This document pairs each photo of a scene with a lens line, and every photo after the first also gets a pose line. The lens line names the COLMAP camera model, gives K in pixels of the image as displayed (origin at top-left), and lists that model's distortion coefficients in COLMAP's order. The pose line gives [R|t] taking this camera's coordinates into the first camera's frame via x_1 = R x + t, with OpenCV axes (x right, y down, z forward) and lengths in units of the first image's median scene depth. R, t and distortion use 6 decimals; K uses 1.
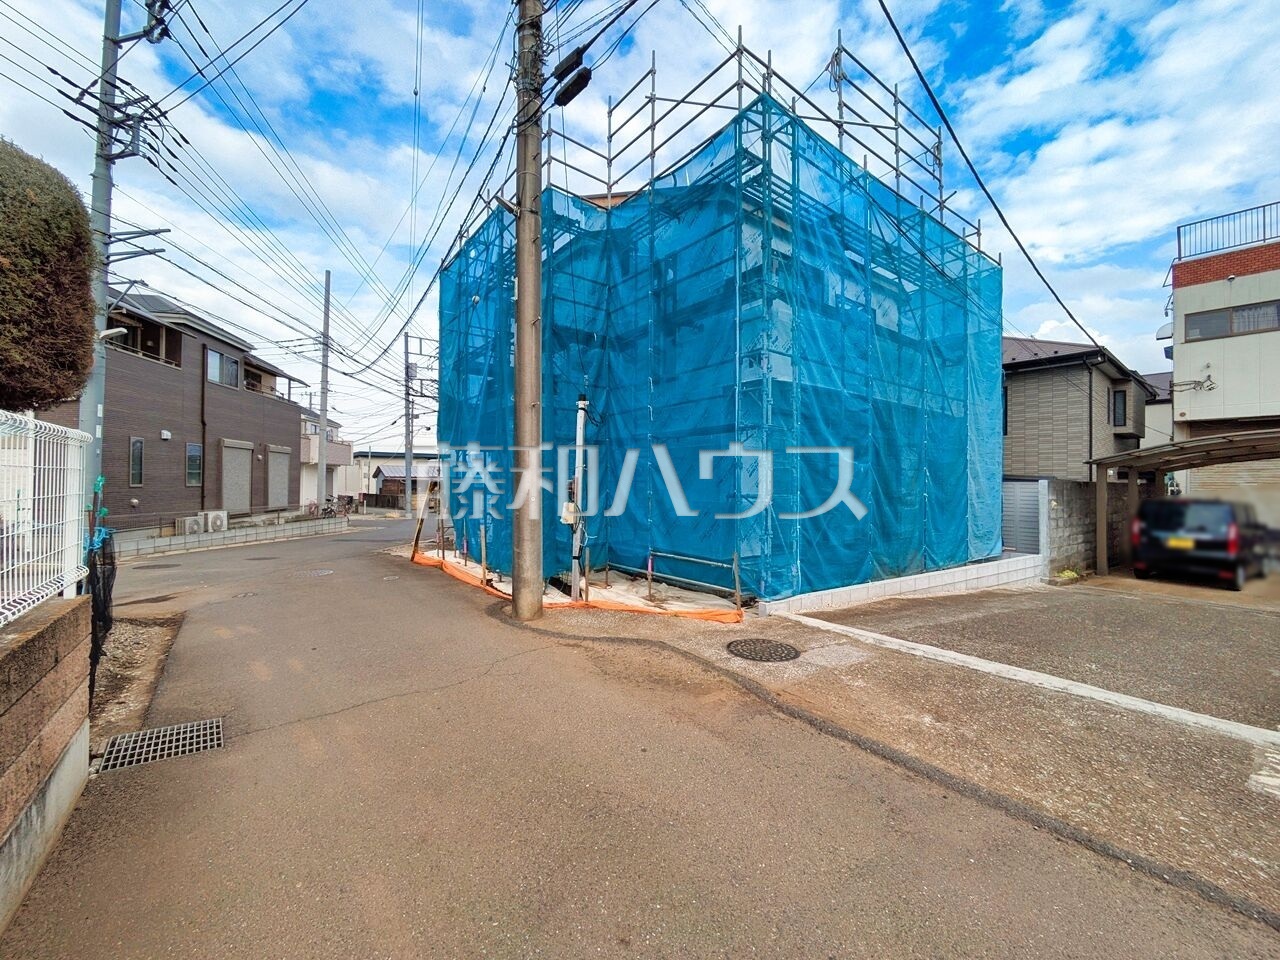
lens RADIAL K [[506.5, 0, 644.7], [0, 506.5, 477.8], [0, 0, 1]] dist [-0.001617, 0.002061]
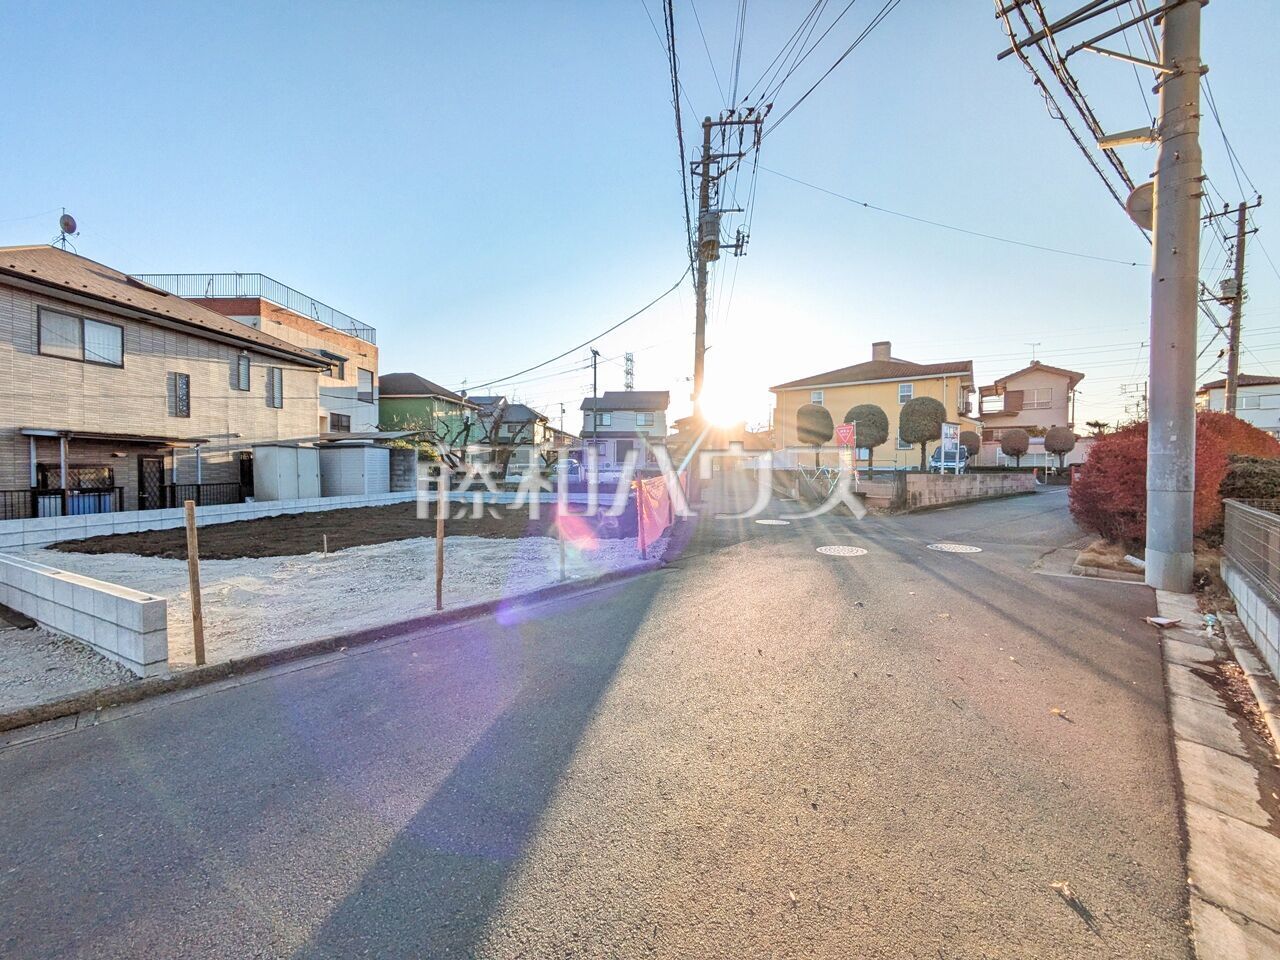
lens RADIAL K [[506.5, 0, 644.0], [0, 506.5, 479.8], [0, 0, 1]] dist [-0.001617, 0.002061]
pose [[-0.699173, -0.030059, 0.714320, -1.093011], [-0.019925, 0.999547, 0.022559, 0.060157], [-0.714675, 0.001540, -0.699455, 1.725510]]
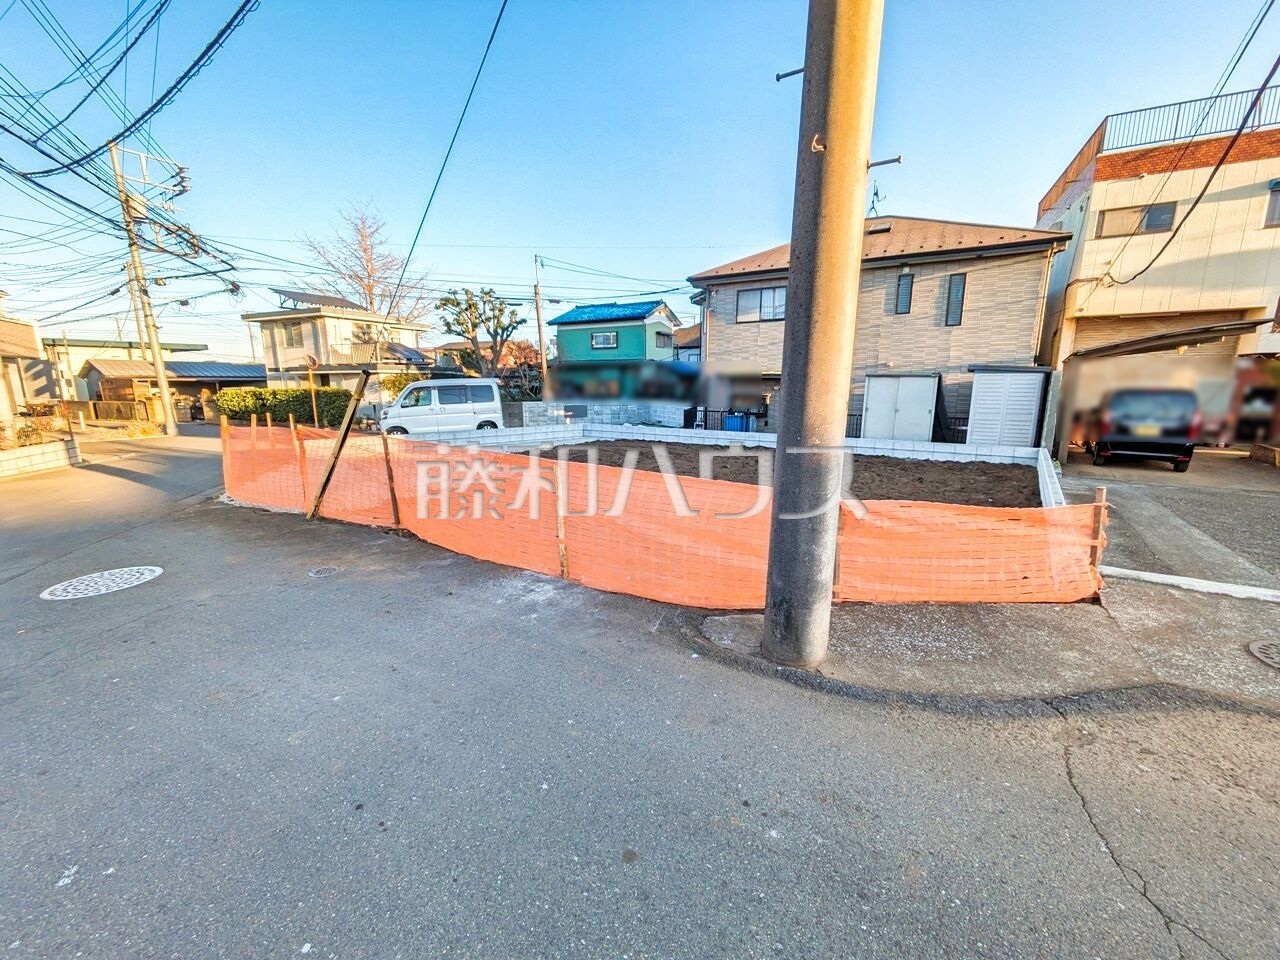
lens RADIAL K [[506.5, 0, 644.4], [0, 506.5, 477.2], [0, 0, 1]] dist [-0.001617, 0.002061]
pose [[0.937746, -0.075152, 0.339093, -0.297540], [0.006919, 0.980158, 0.198095, 0.007585], [-0.347252, -0.183416, 0.919660, 0.362518]]
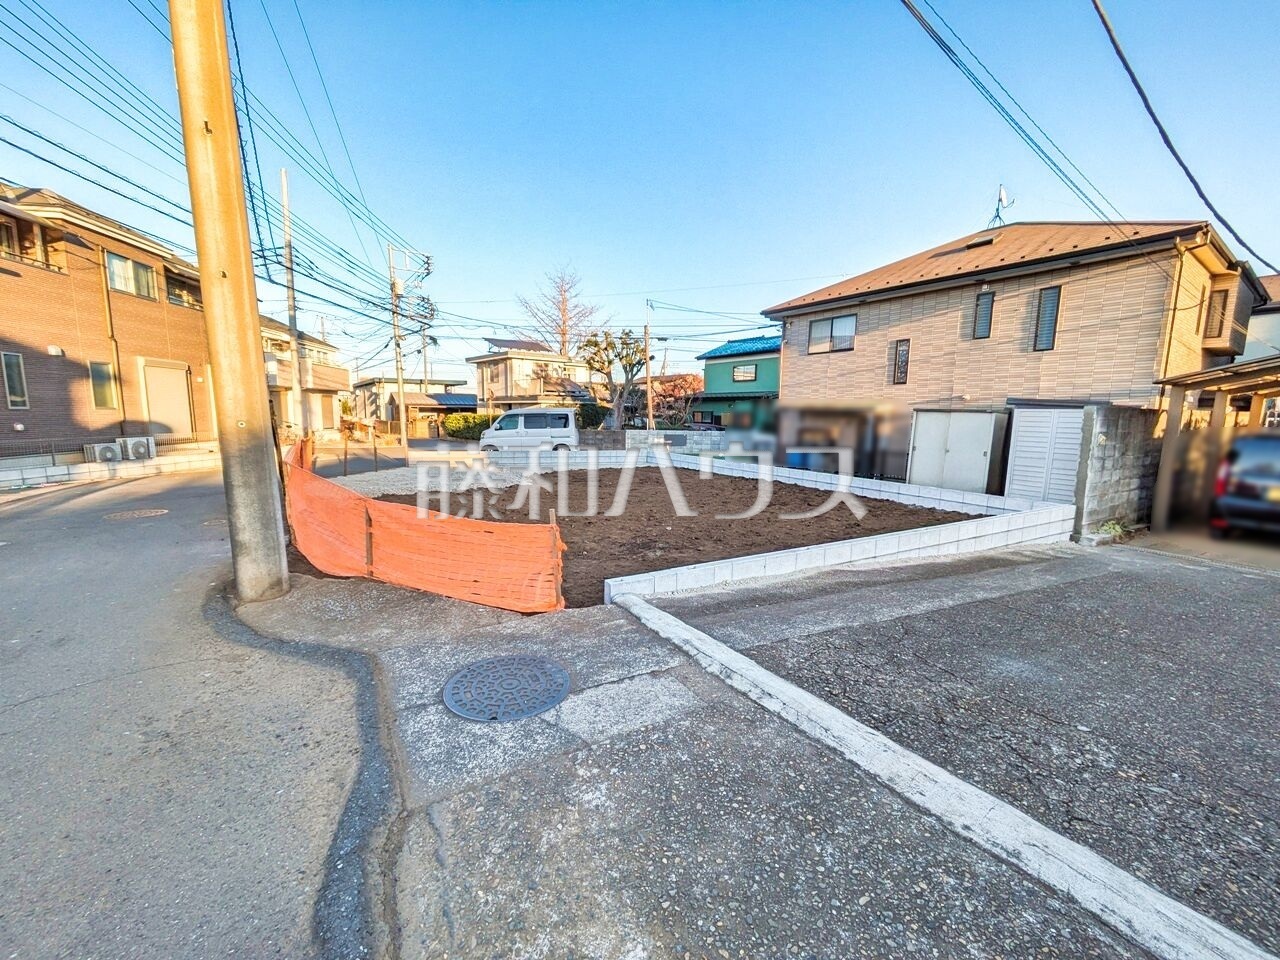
lens RADIAL K [[506.5, 0, 643.7], [0, 506.5, 475.6], [0, 0, 1]] dist [-0.001617, 0.002061]
pose [[0.997338, 0.014461, -0.071465, 0.194237], [-0.004708, 0.990862, 0.134801, 0.009117], [0.072761, -0.134106, 0.988292, 0.211915]]
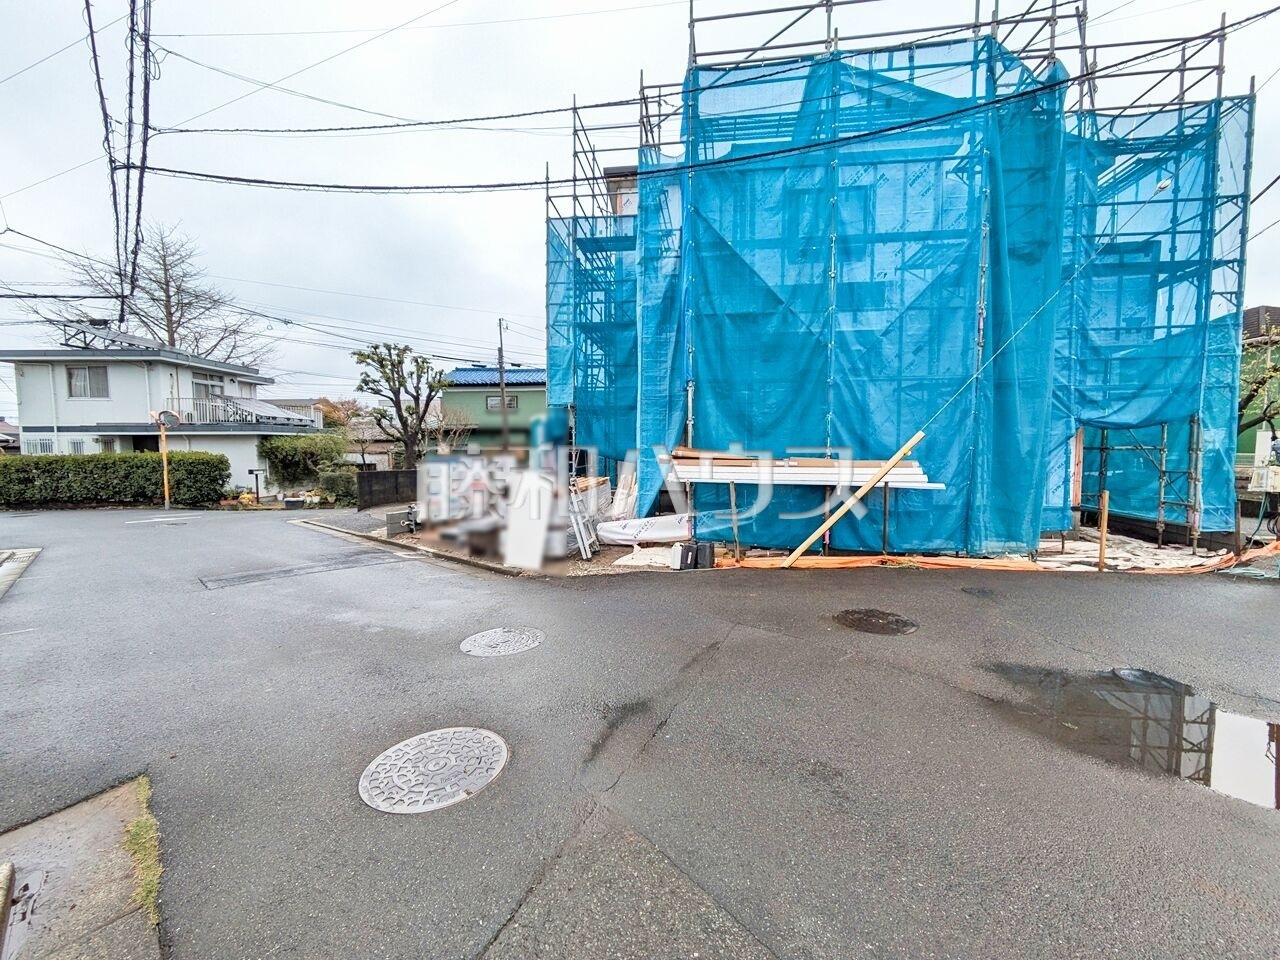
lens RADIAL K [[506.5, 0, 642.2], [0, 506.5, 475.2], [0, 0, 1]] dist [-0.001617, 0.002061]
pose [[0.703132, -0.052129, 0.709146, -0.988801], [0.001882, 0.997442, 0.071455, 0.008487], [-0.711057, -0.048907, 0.701431, 0.700688]]
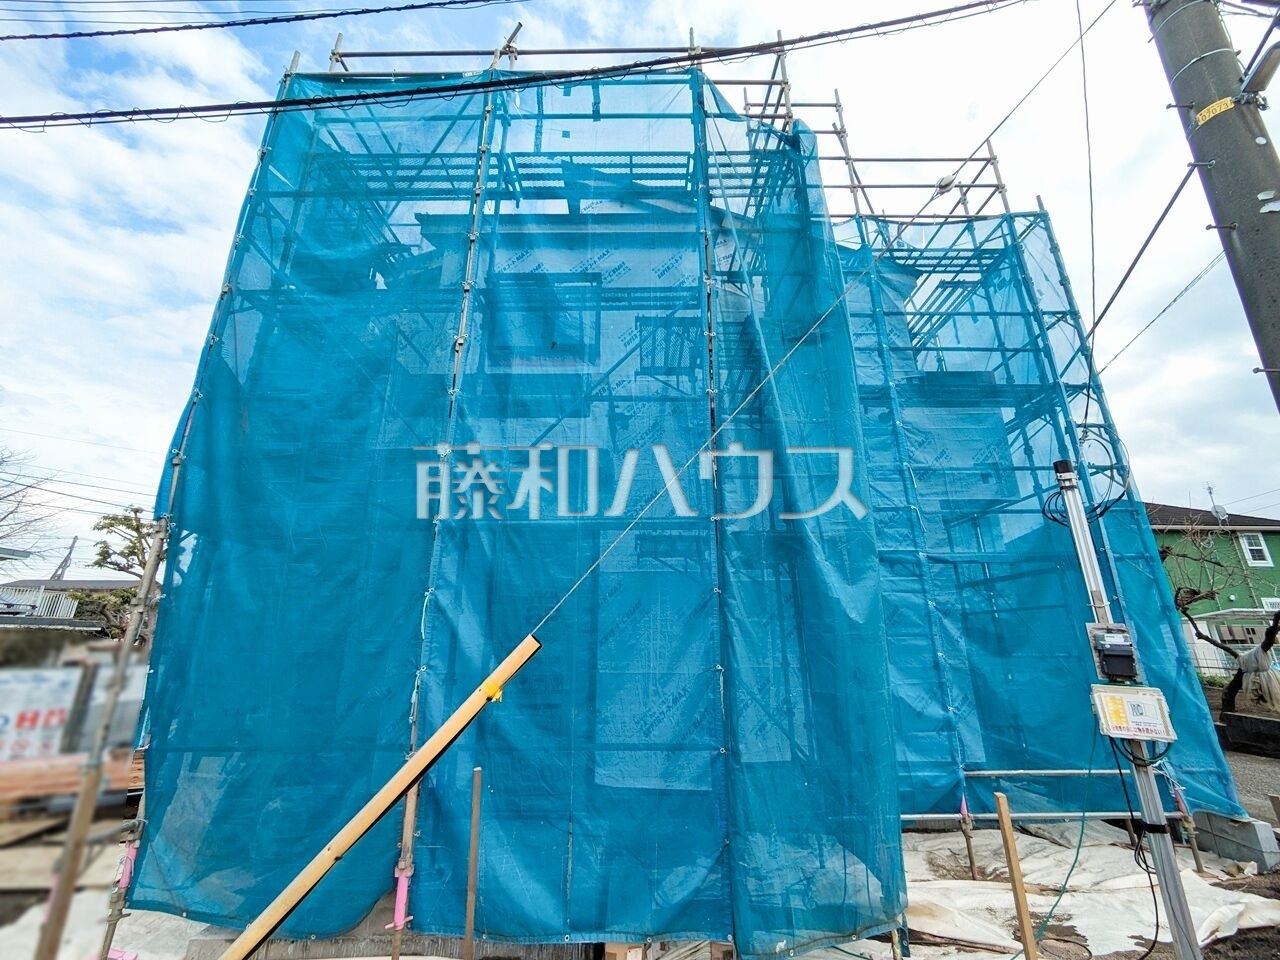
lens RADIAL K [[506.5, 0, 644.4], [0, 506.5, 479.1], [0, 0, 1]] dist [-0.001617, 0.002061]
pose [[0.613268, 0.222150, 0.757992, -0.519609], [0.001484, 0.959310, -0.282352, -0.002571], [-0.789874, 0.174282, 0.587984, 0.693950]]
